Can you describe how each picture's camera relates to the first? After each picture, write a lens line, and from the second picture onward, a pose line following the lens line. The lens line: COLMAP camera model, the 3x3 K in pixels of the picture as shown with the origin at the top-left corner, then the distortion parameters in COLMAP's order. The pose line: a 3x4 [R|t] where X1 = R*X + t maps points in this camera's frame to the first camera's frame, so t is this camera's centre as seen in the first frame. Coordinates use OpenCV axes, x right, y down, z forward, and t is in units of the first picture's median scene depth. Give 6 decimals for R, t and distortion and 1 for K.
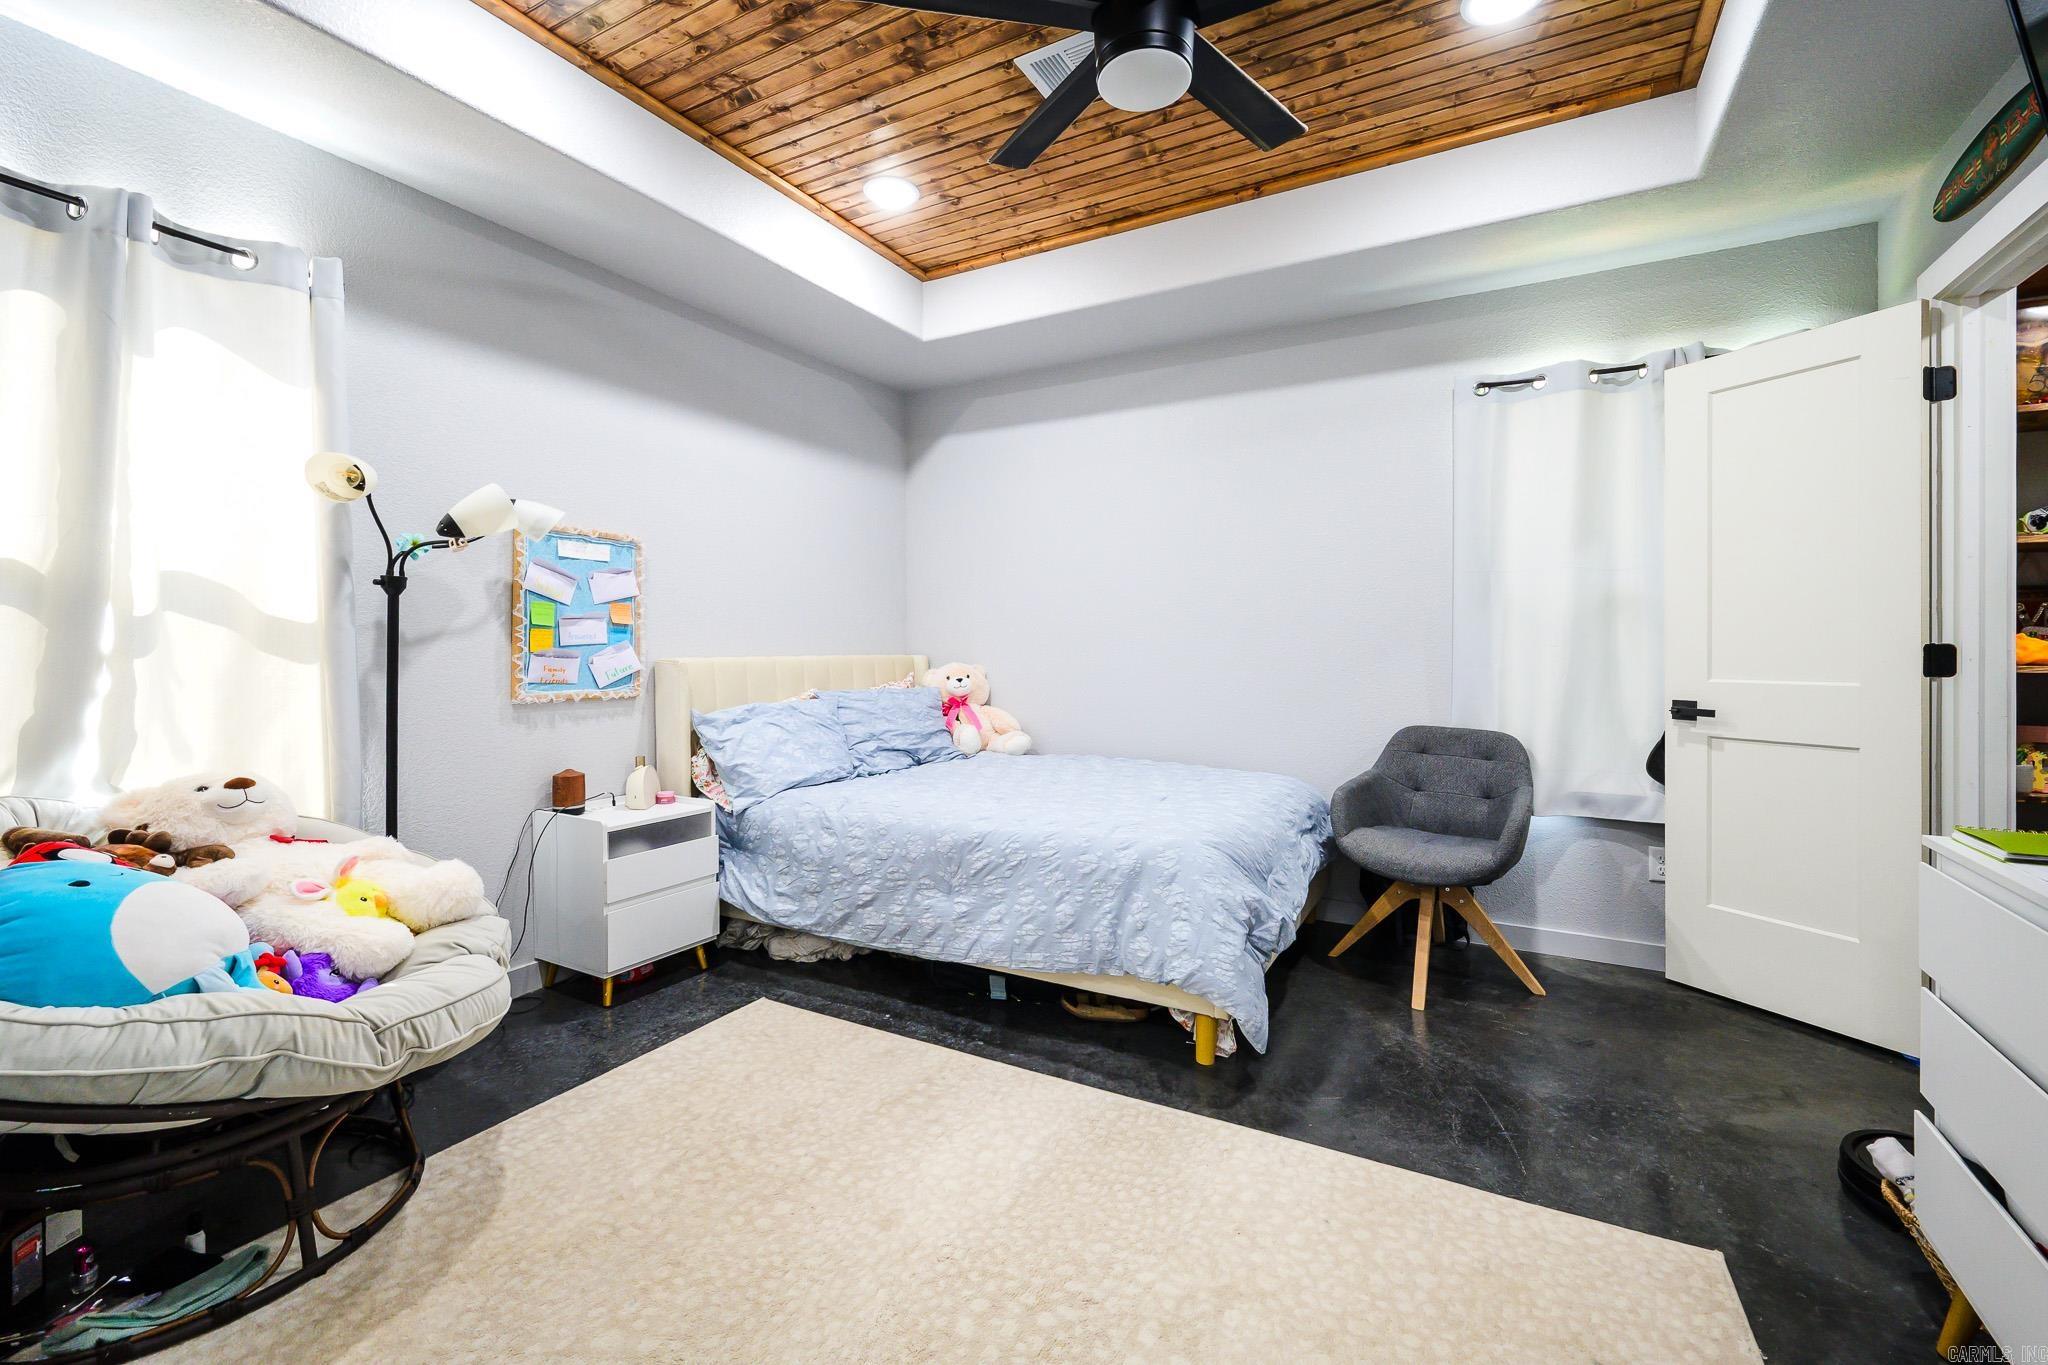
lens RADIAL K [[863.9, 0, 968.0], [0, 863.9, 653.9], [0, 0, 1]] dist [-0.000062, 0.000019]
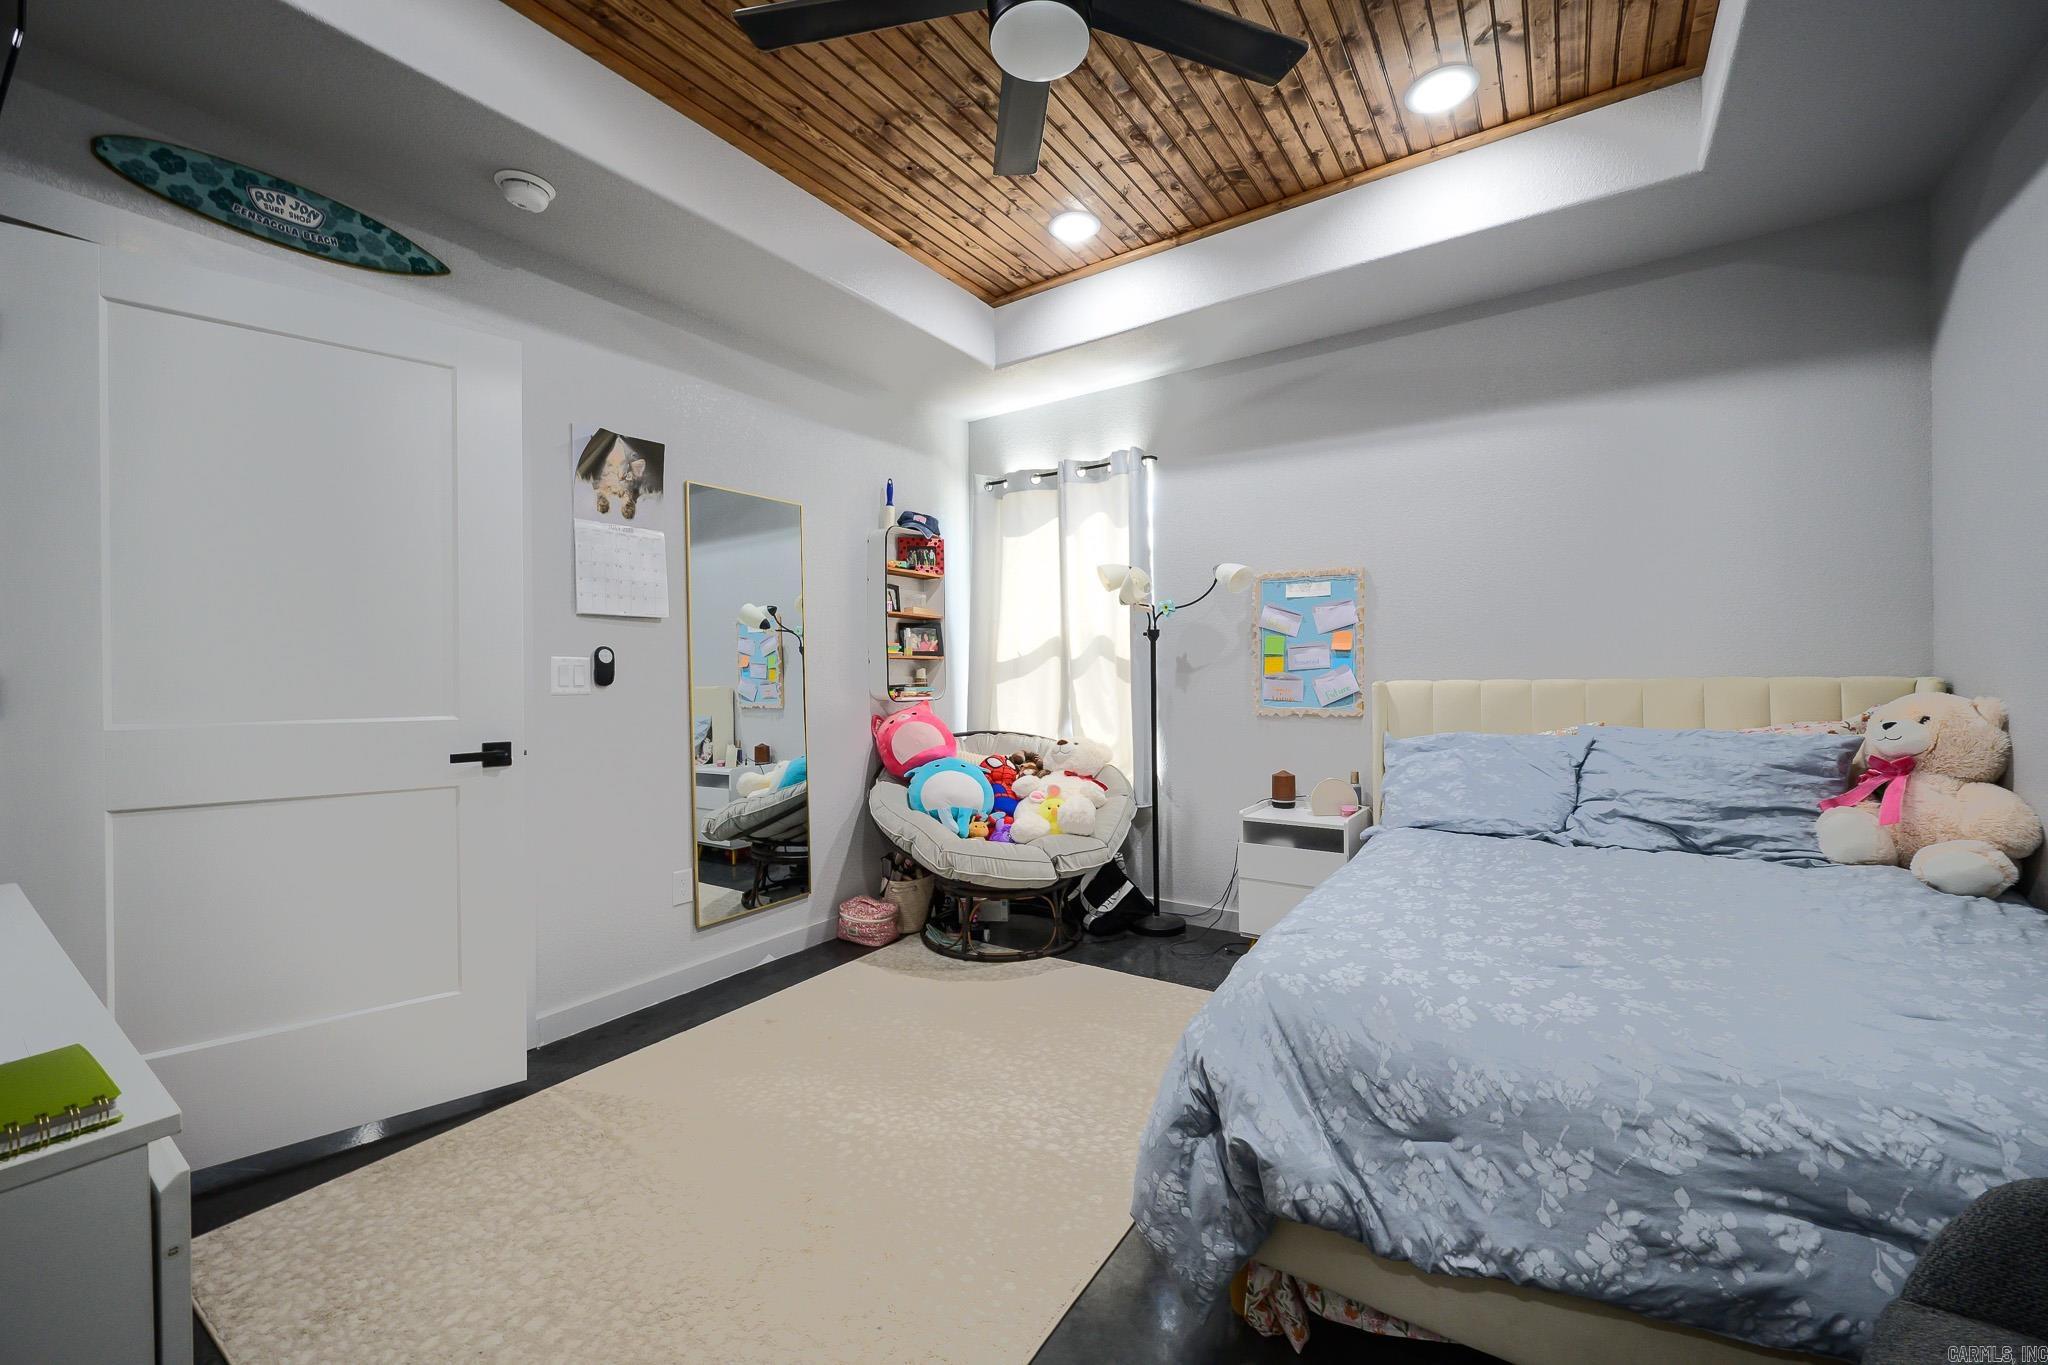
lens RADIAL K [[814.6, 0, 1024.0], [0, 814.6, 682.5], [0, 0, 1]] dist [0.000478, -0.000024]
pose [[-0.058452, 0.011406, -0.998225, 0.703541], [0.007227, 0.999913, 0.011002, -0.007128], [0.998264, -0.006571, -0.058529, 0.686274]]
